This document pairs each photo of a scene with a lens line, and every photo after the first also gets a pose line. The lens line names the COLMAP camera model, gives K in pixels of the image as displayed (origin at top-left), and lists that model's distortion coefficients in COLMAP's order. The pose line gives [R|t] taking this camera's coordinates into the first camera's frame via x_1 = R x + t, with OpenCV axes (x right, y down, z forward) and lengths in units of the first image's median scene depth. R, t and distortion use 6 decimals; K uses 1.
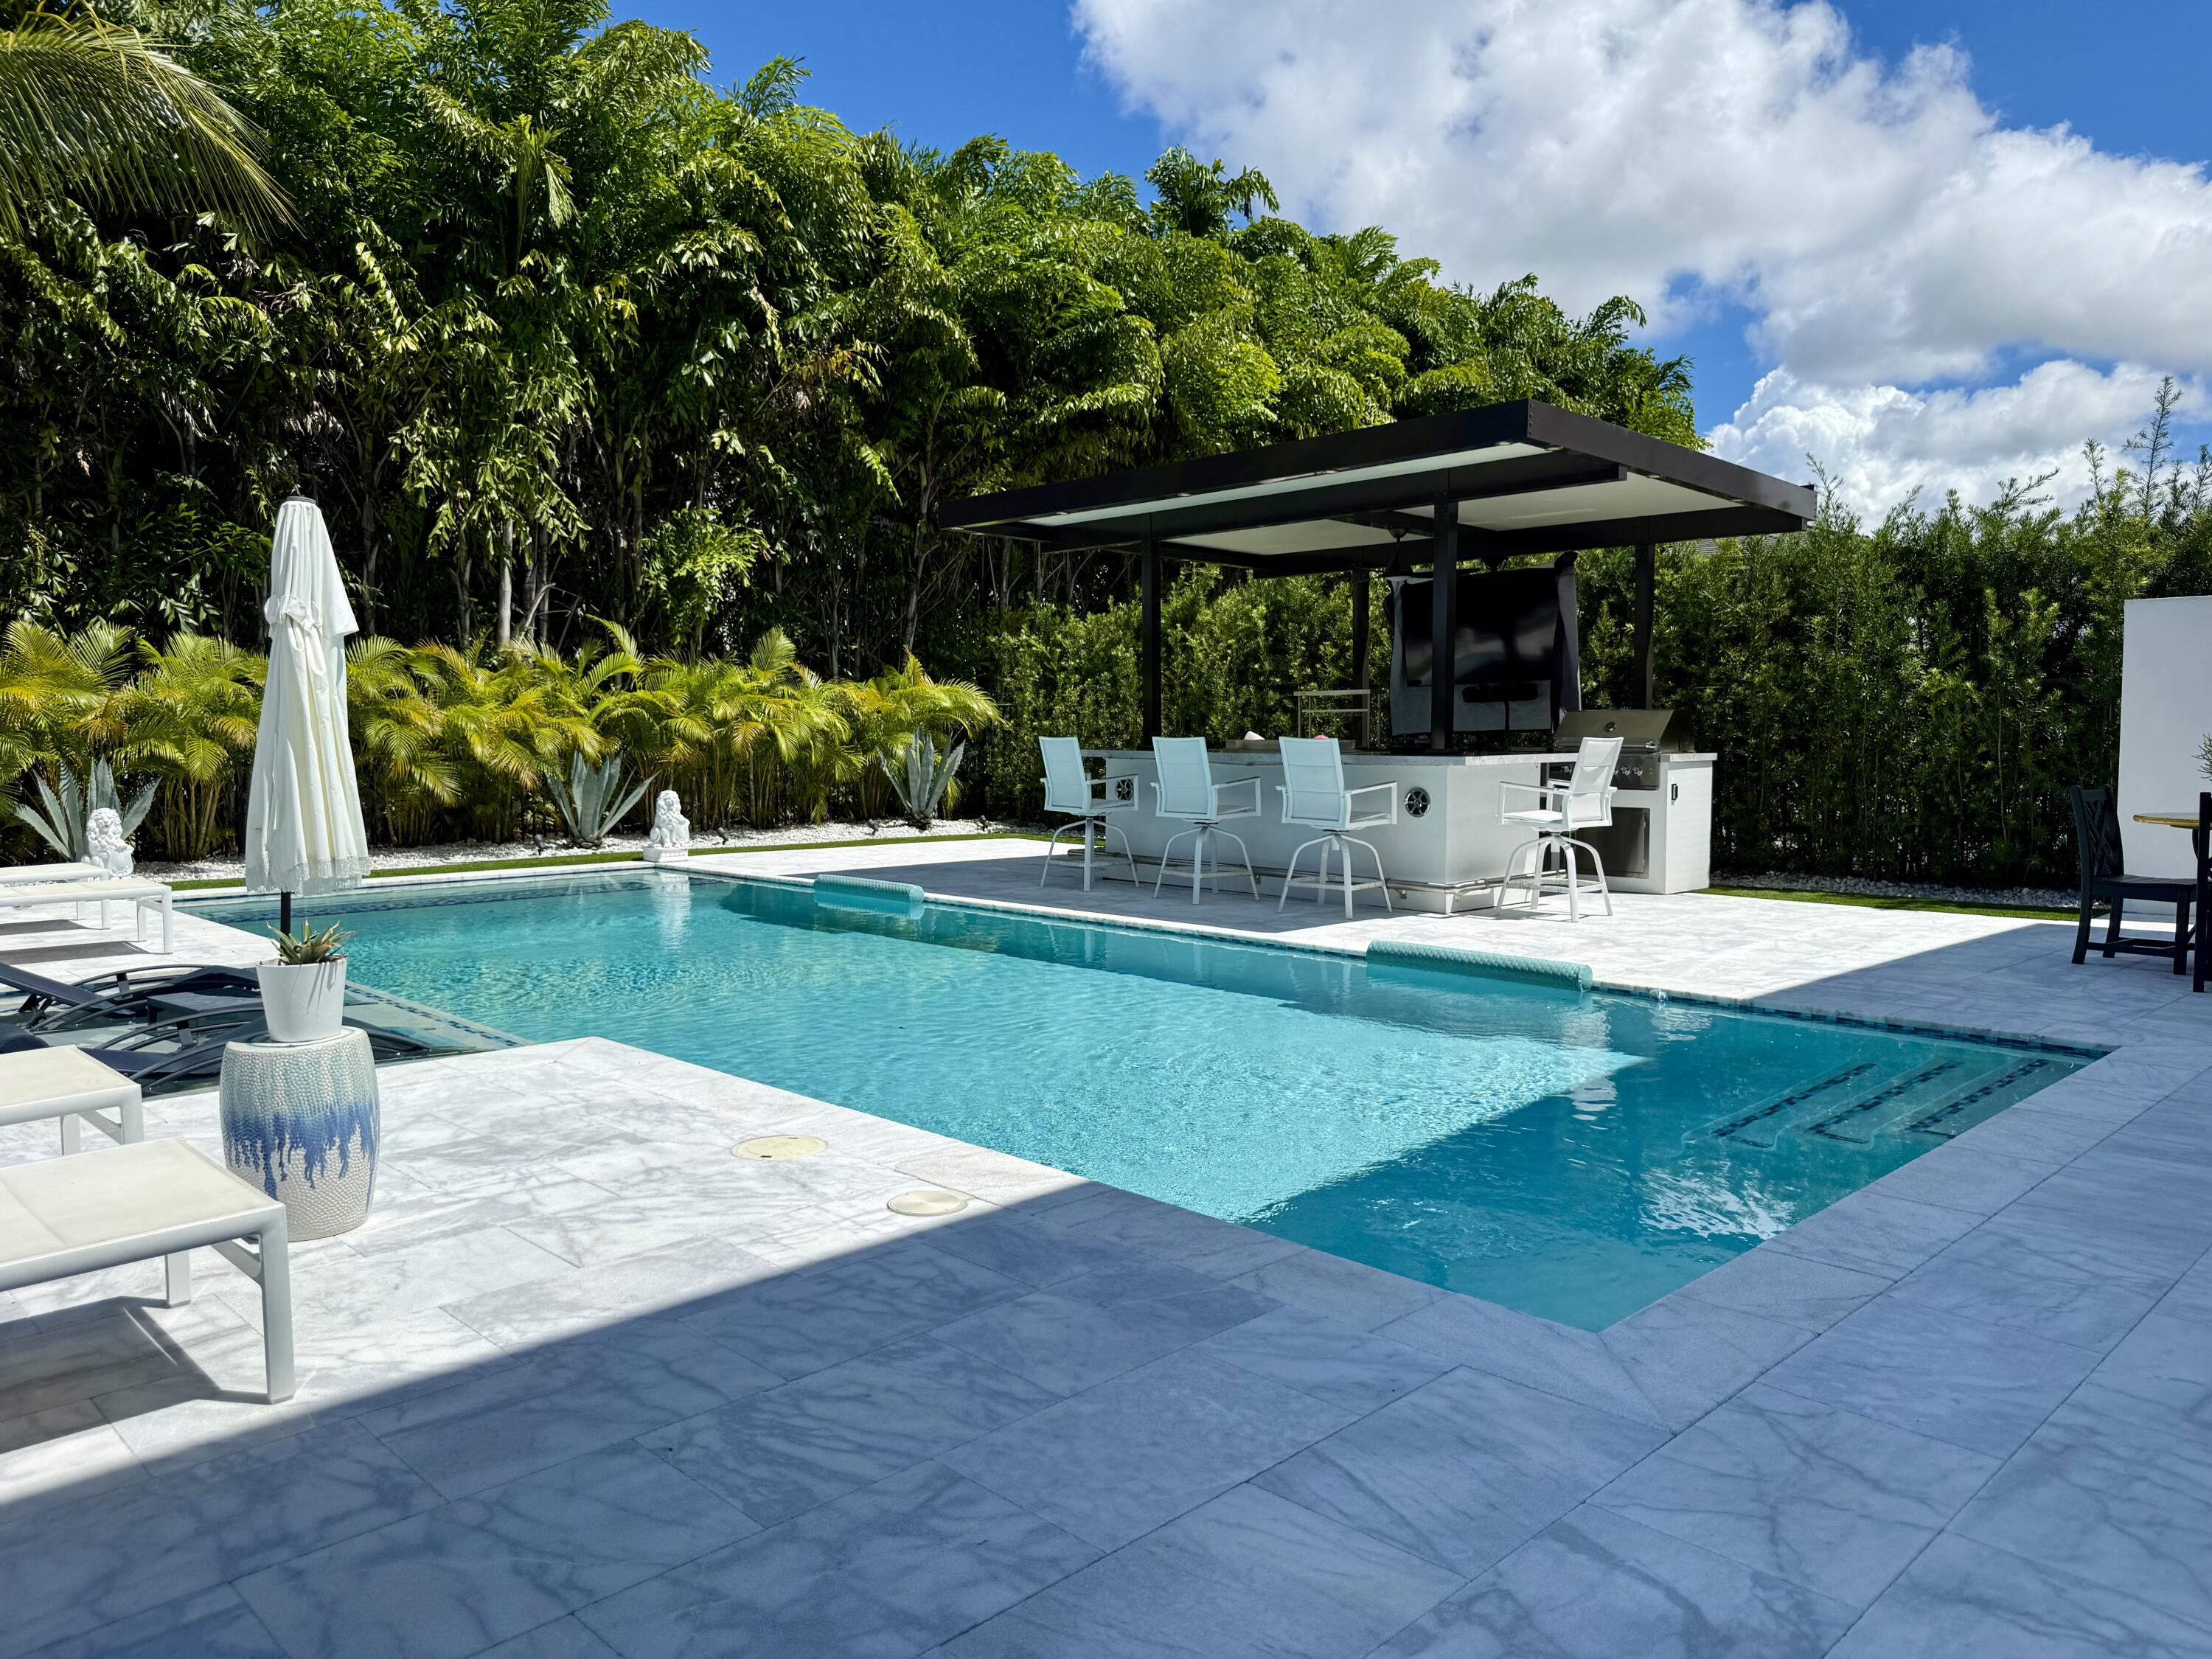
lens RADIAL K [[1575.5, 0, 1091.3], [0, 1575.5, 861.2], [0, 0, 1]] dist [0.050995, -0.070250]
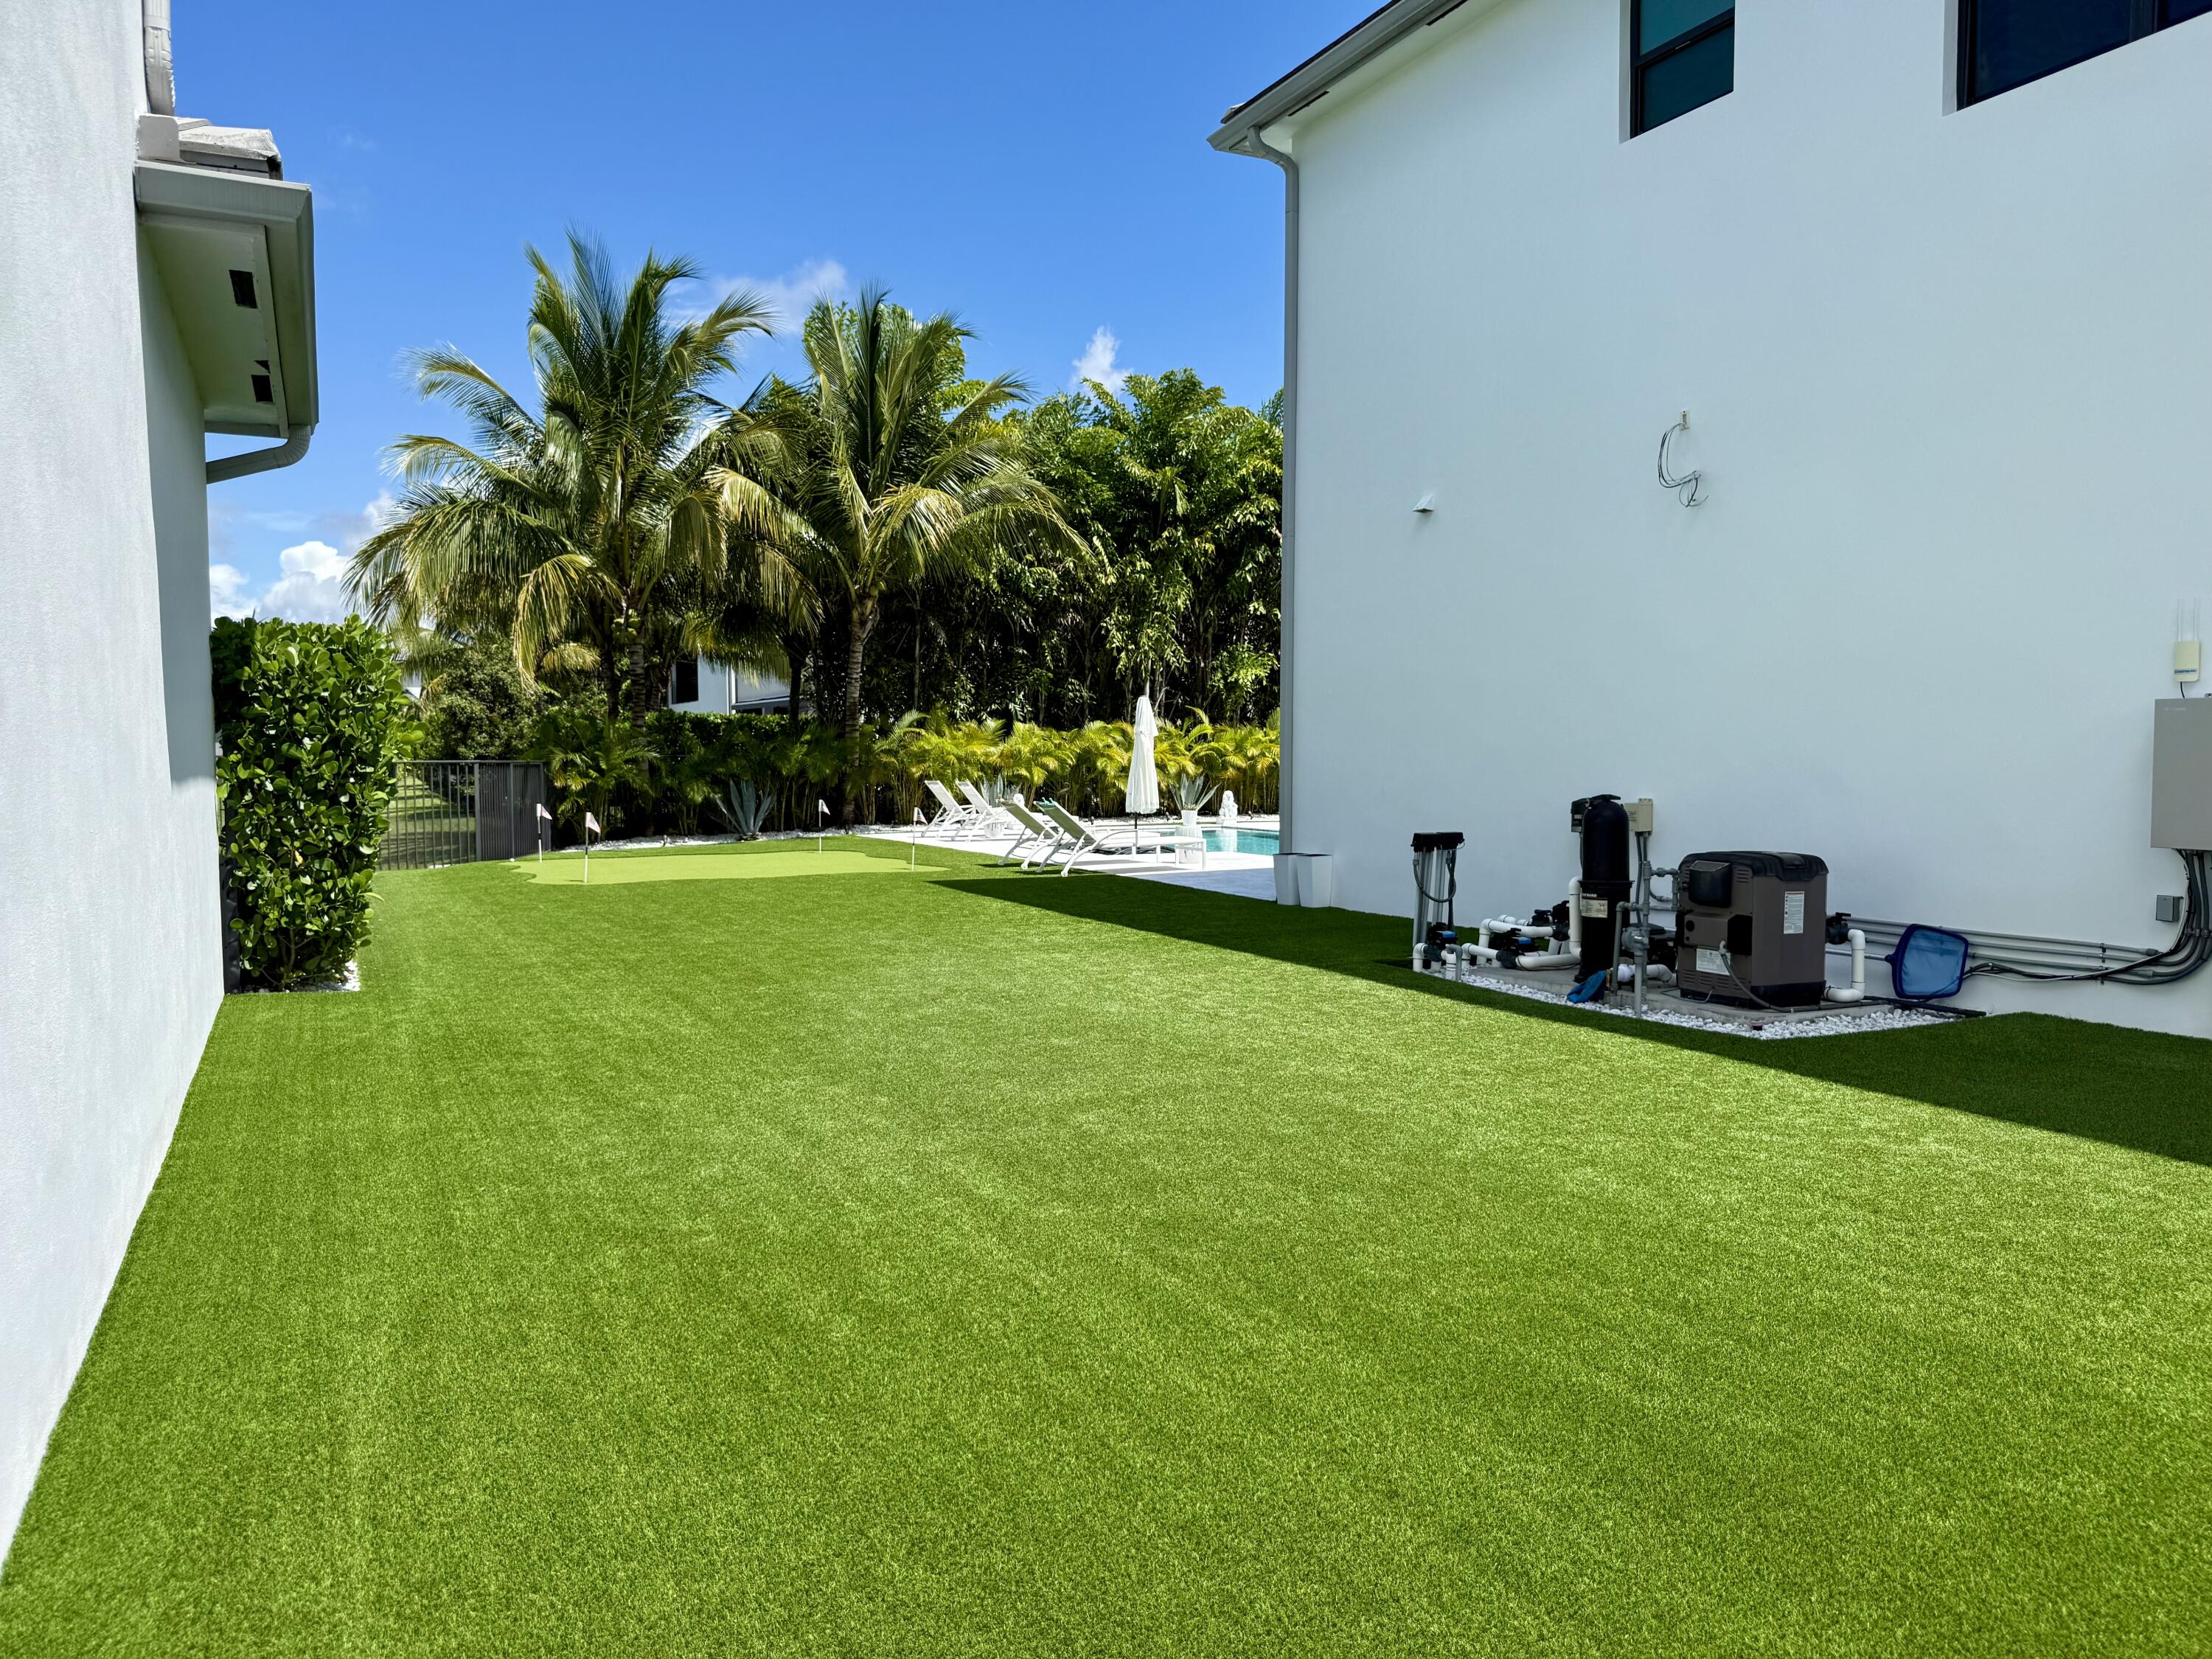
lens RADIAL K [[1575.5, 0, 1096.9], [0, 1575.5, 907.4], [0, 0, 1]] dist [0.050995, -0.070250]
pose [[0.953726, 0.026855, -0.299476, 0.177774], [-0.022494, 0.999585, 0.018000, 0.067765], [0.299835, -0.010431, 0.953934, -0.944469]]
